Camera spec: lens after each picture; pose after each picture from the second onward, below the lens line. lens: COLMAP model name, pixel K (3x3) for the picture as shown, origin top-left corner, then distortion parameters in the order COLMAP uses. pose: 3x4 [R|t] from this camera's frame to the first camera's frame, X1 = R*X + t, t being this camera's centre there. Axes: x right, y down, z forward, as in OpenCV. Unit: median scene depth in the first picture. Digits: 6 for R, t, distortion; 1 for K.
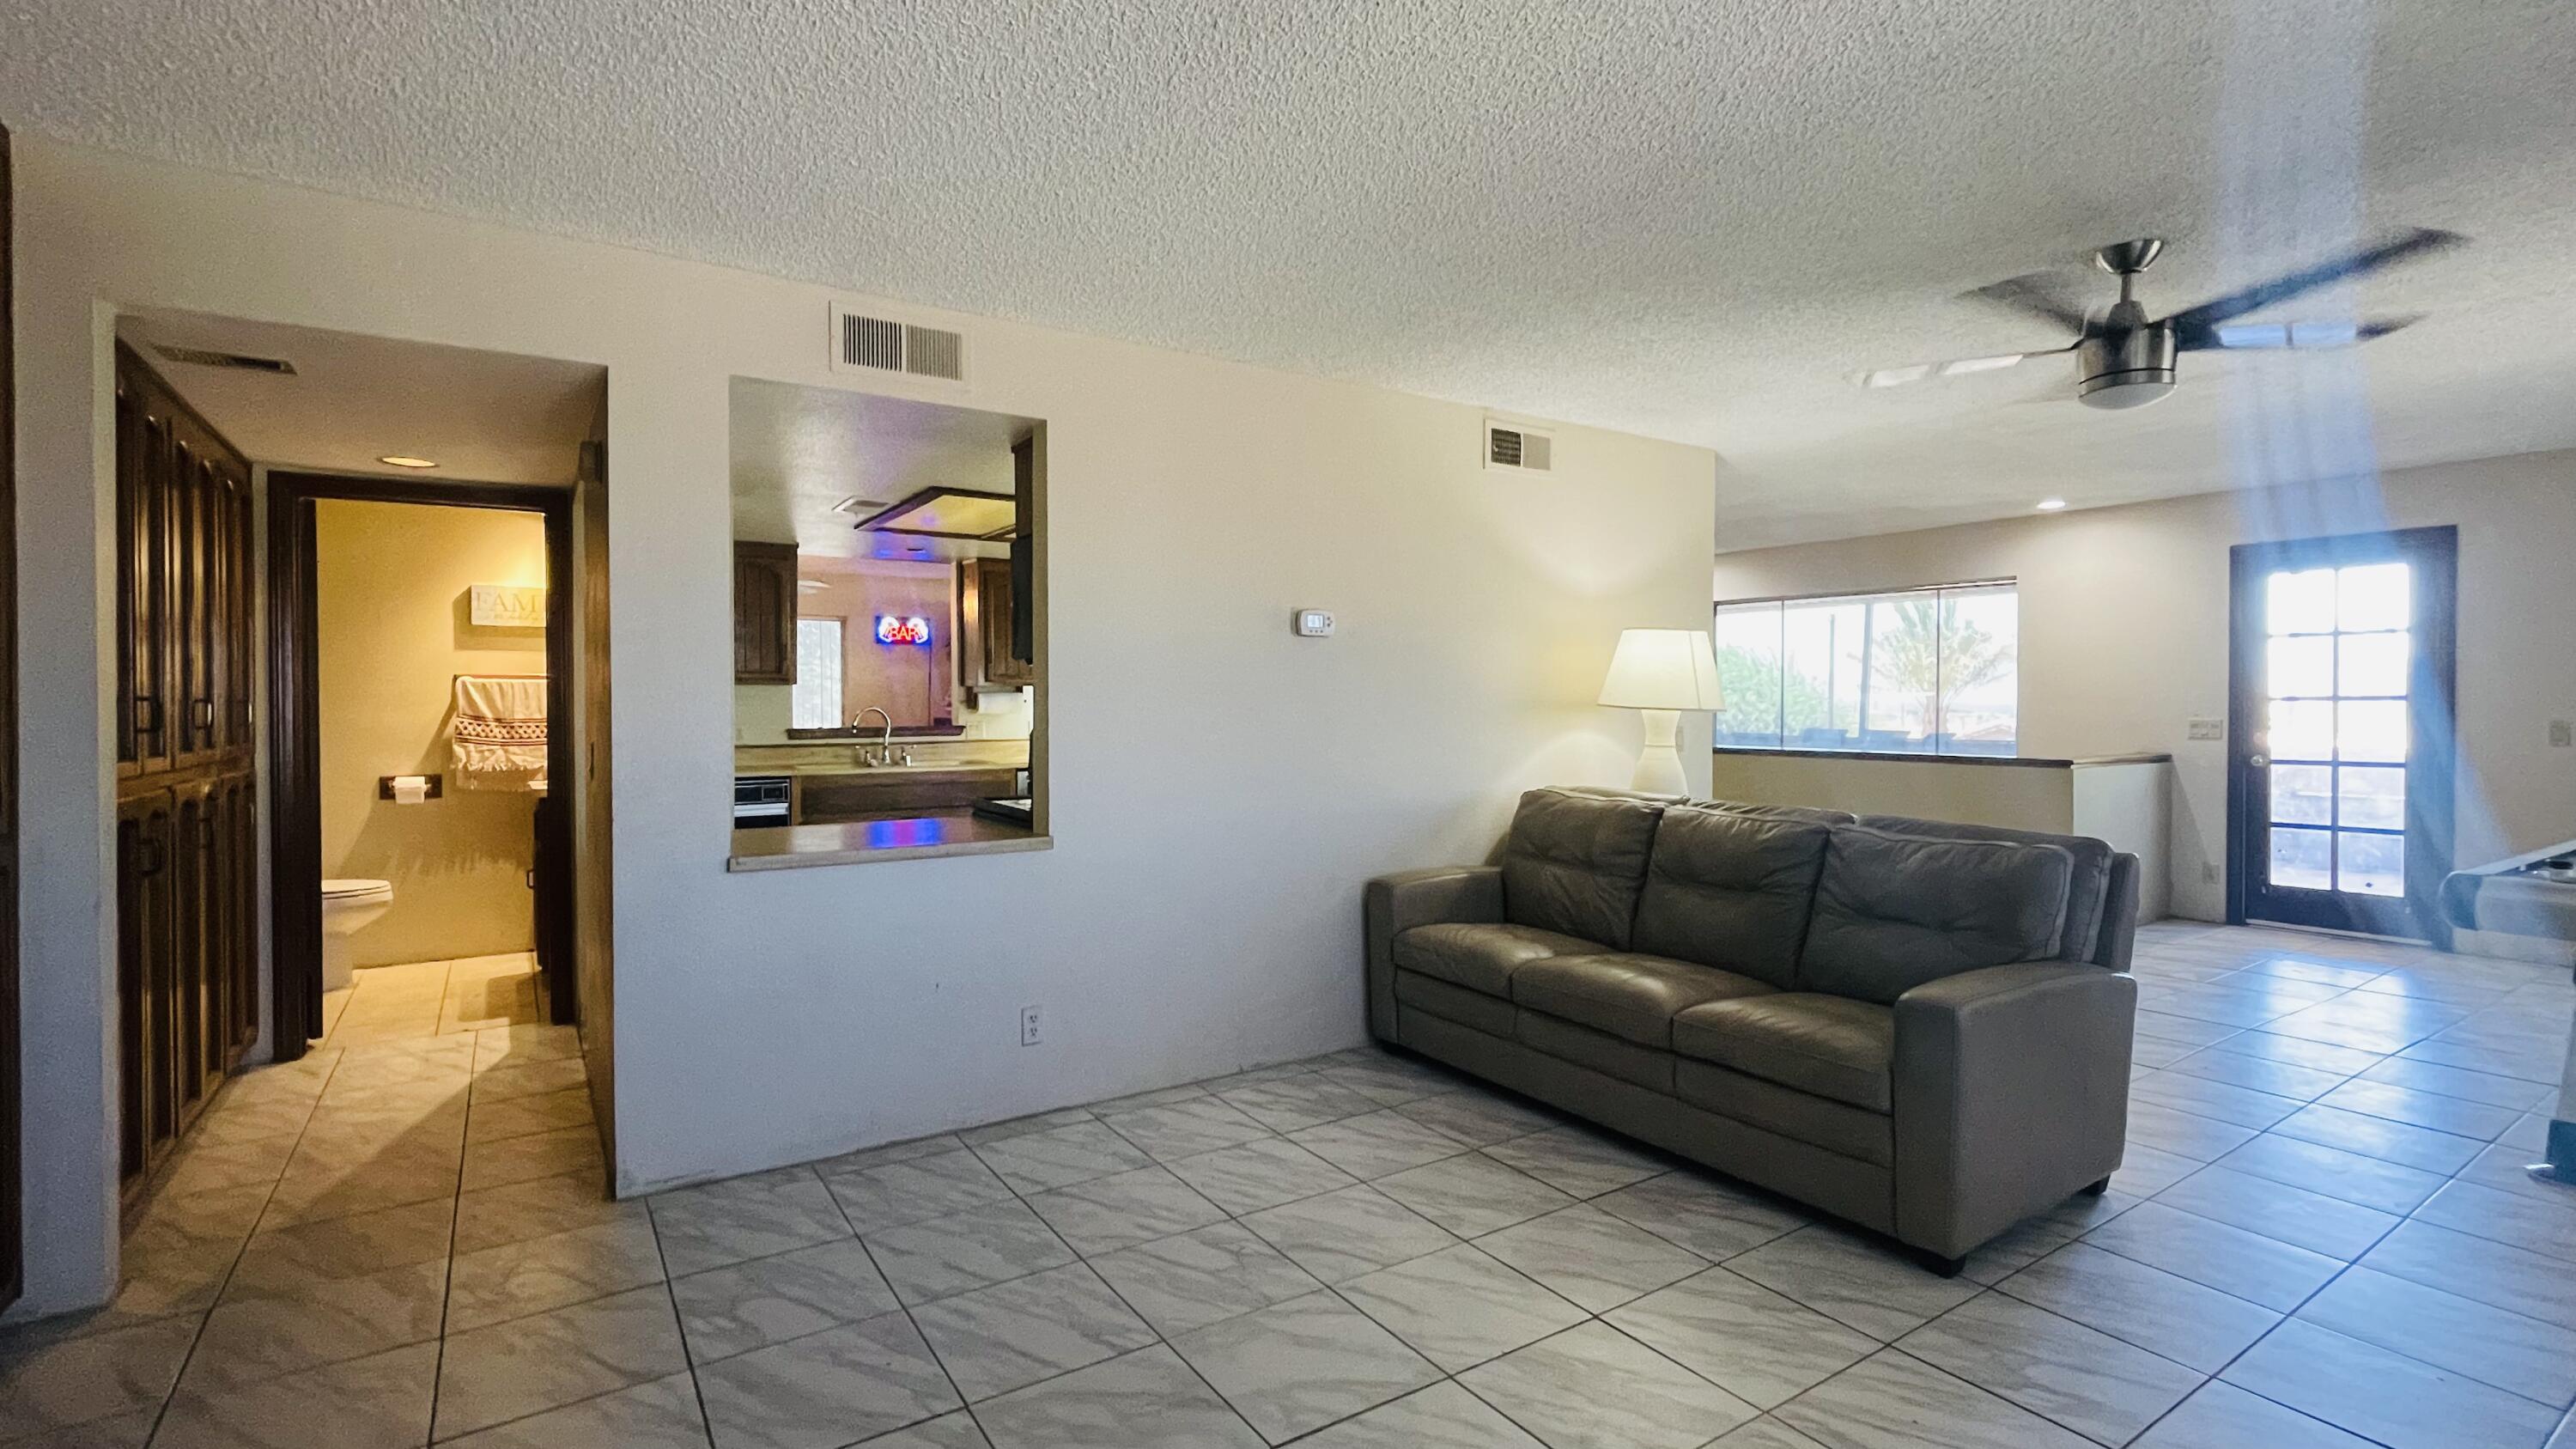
lens RADIAL K [[1173.2, 0, 1288.0], [0, 1173.2, 713.8], [0, 0, 1]] dist [-0.002227, -0.000047]
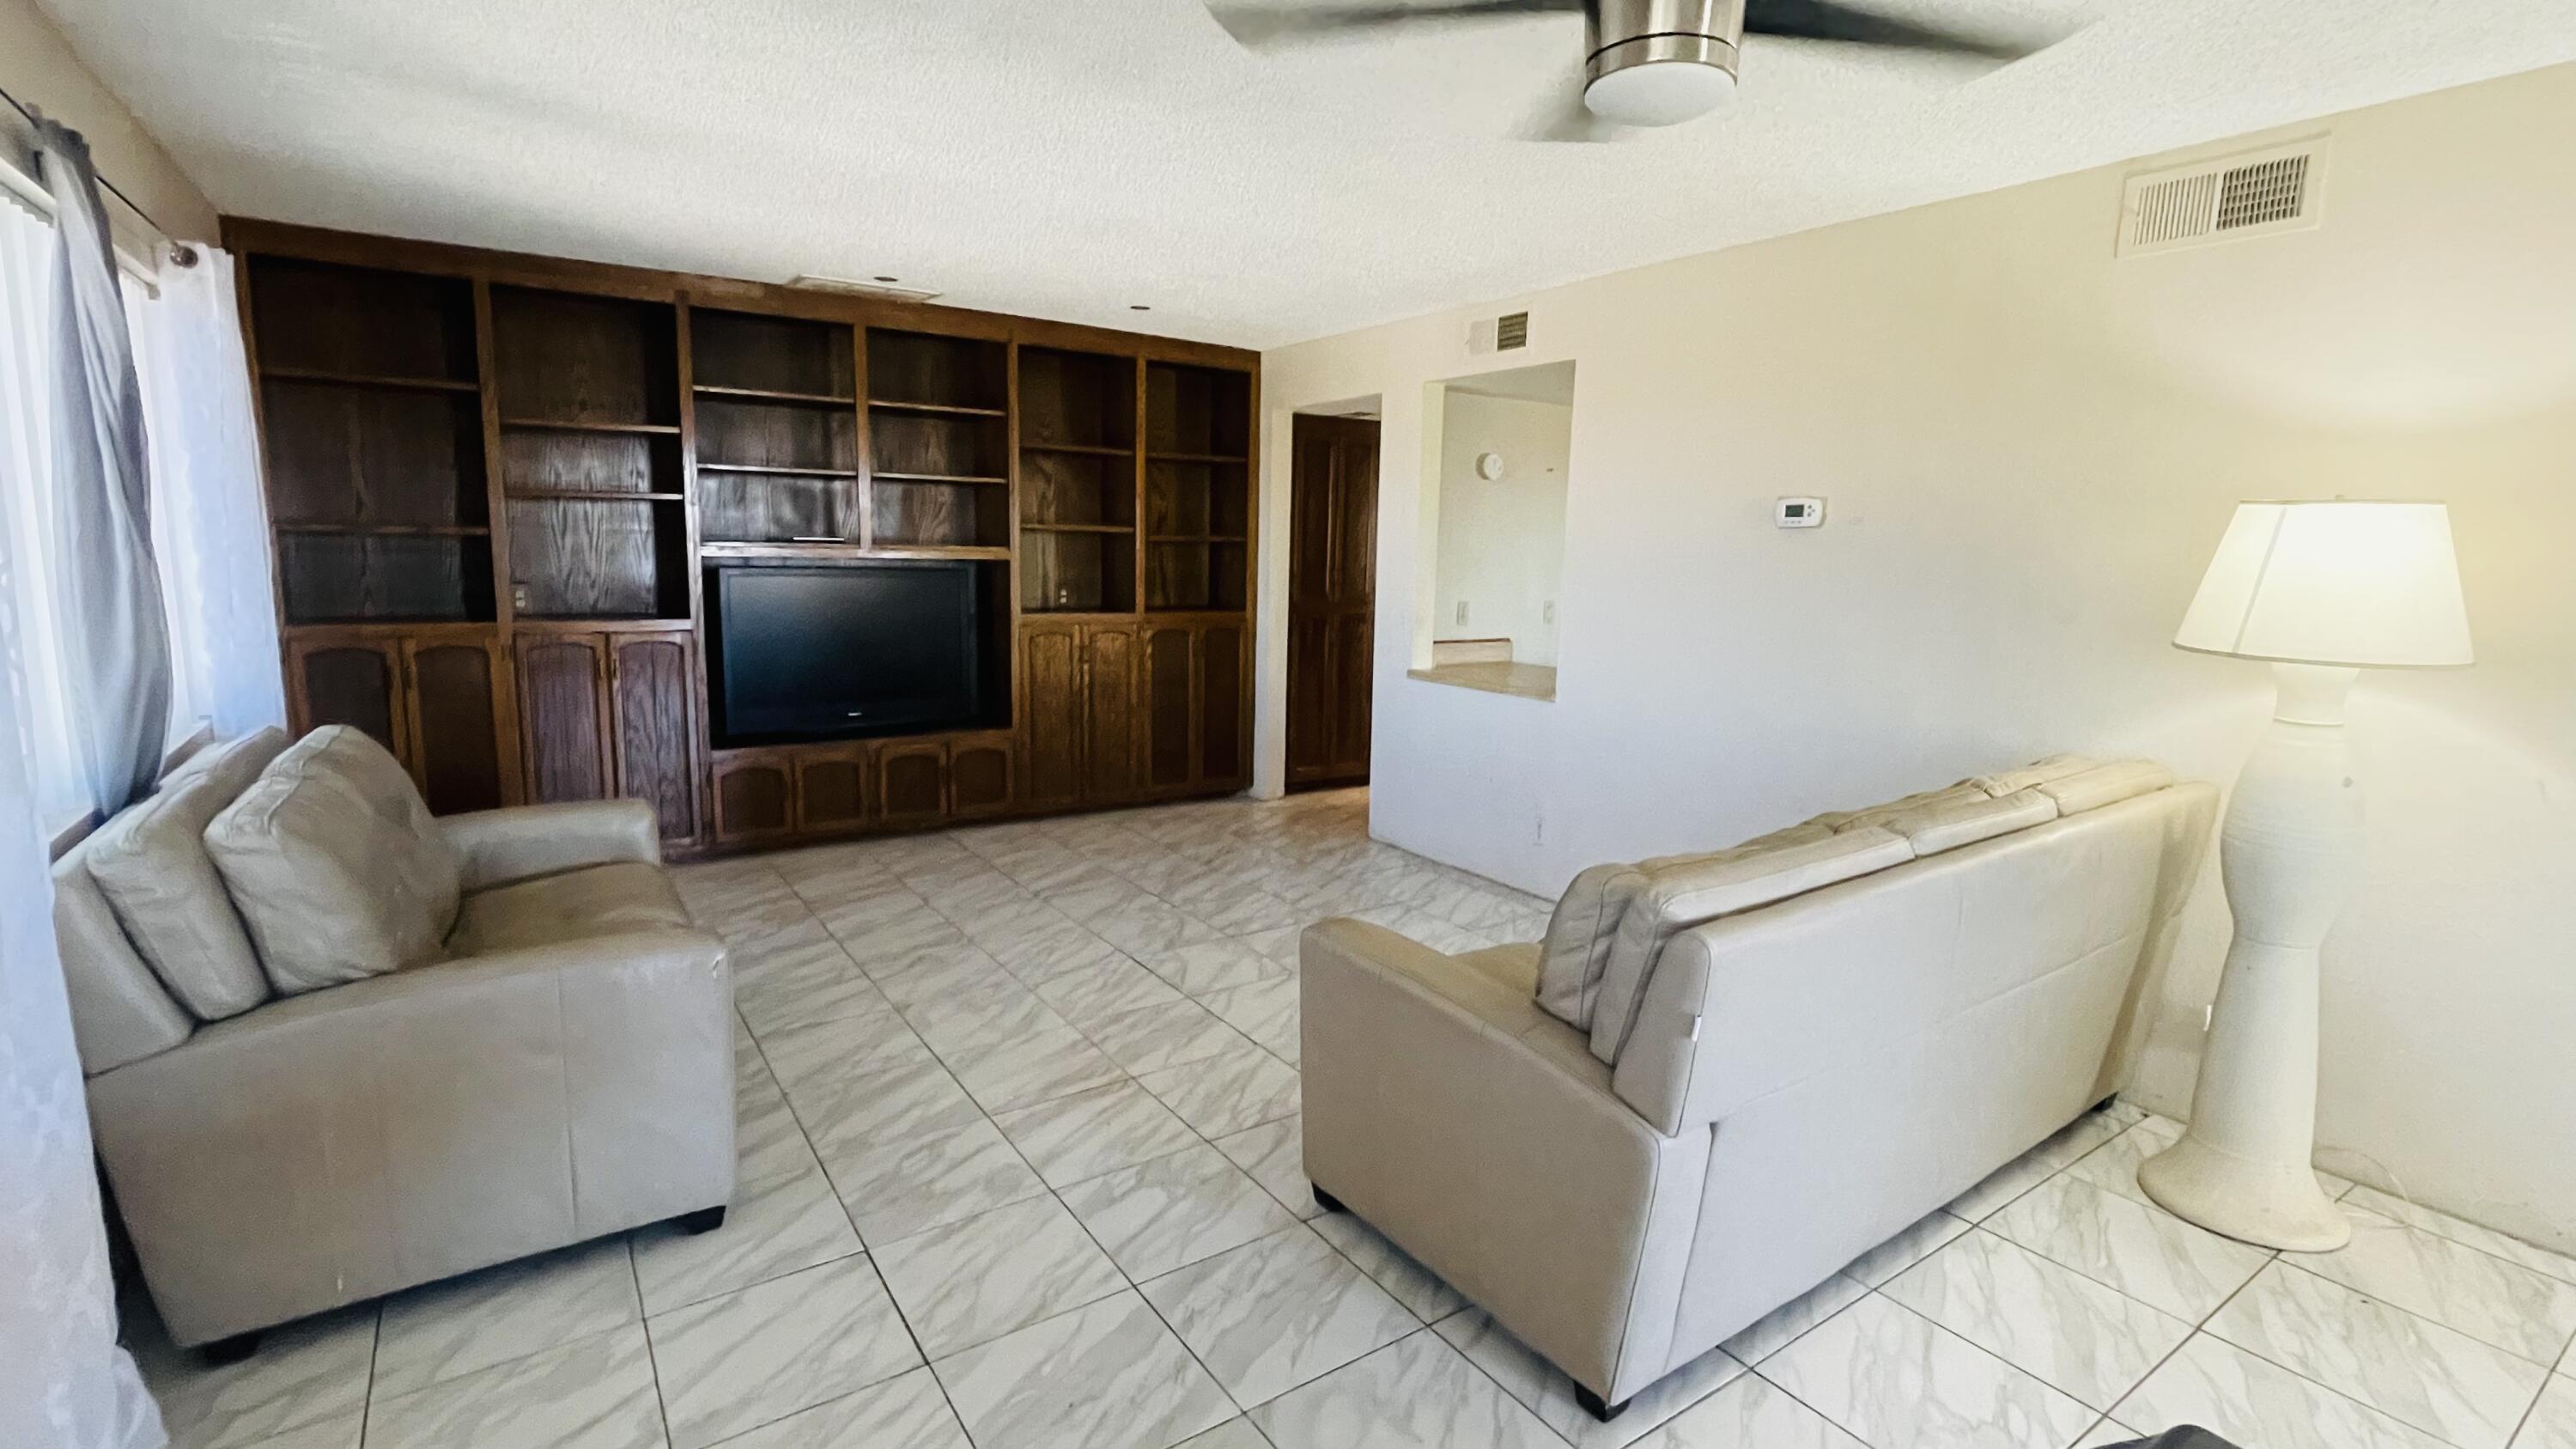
lens RADIAL K [[1173.2, 0, 1288.0], [0, 1173.2, 713.8], [0, 0, 1]] dist [-0.002227, -0.000047]
pose [[0.013834, 0.144505, -0.989407, 1.231879], [-0.033325, 0.989019, 0.143982, -0.054823], [0.999349, 0.030980, 0.018498, 0.781065]]
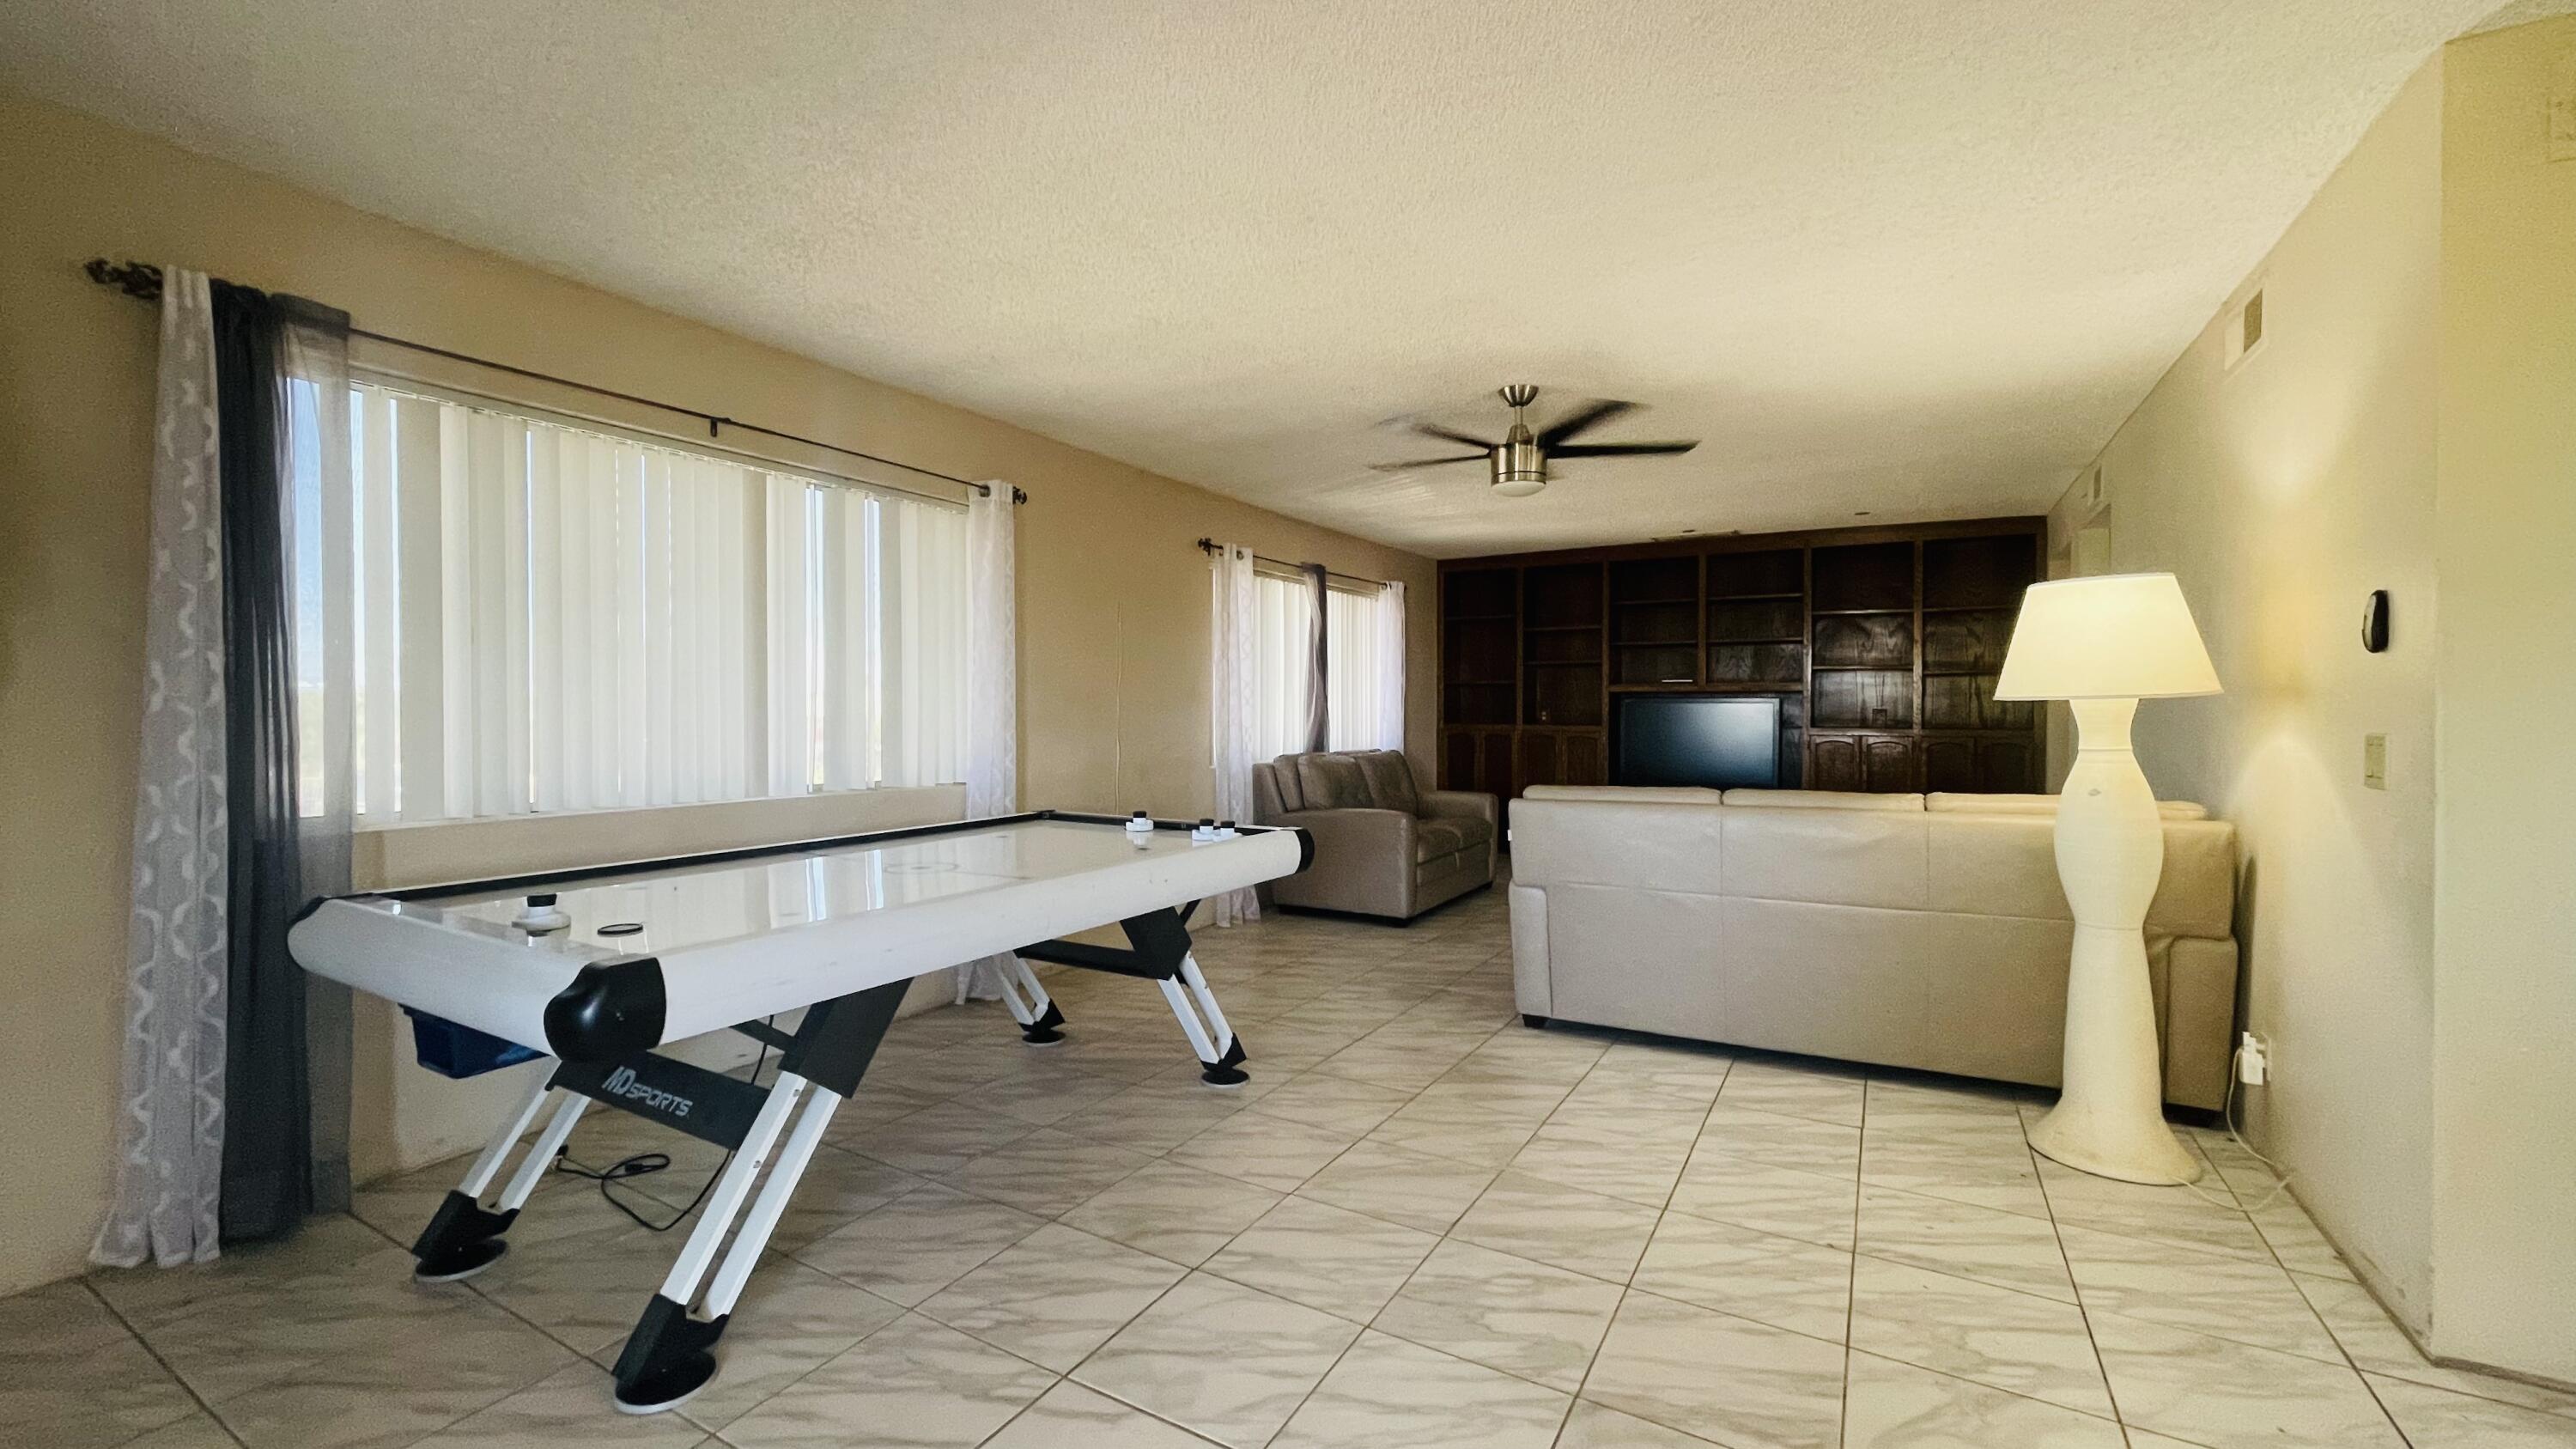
lens RADIAL K [[1028.0, 0, 1283.6], [0, 1028.0, 715.5], [0, 0, 1]] dist [-0.002252, -0.000144]
pose [[-0.897374, 0.002506, -0.441264, 1.491074], [-0.008554, 0.999697, 0.023073, -0.001874], [0.441188, 0.024480, -0.897081, 1.969272]]
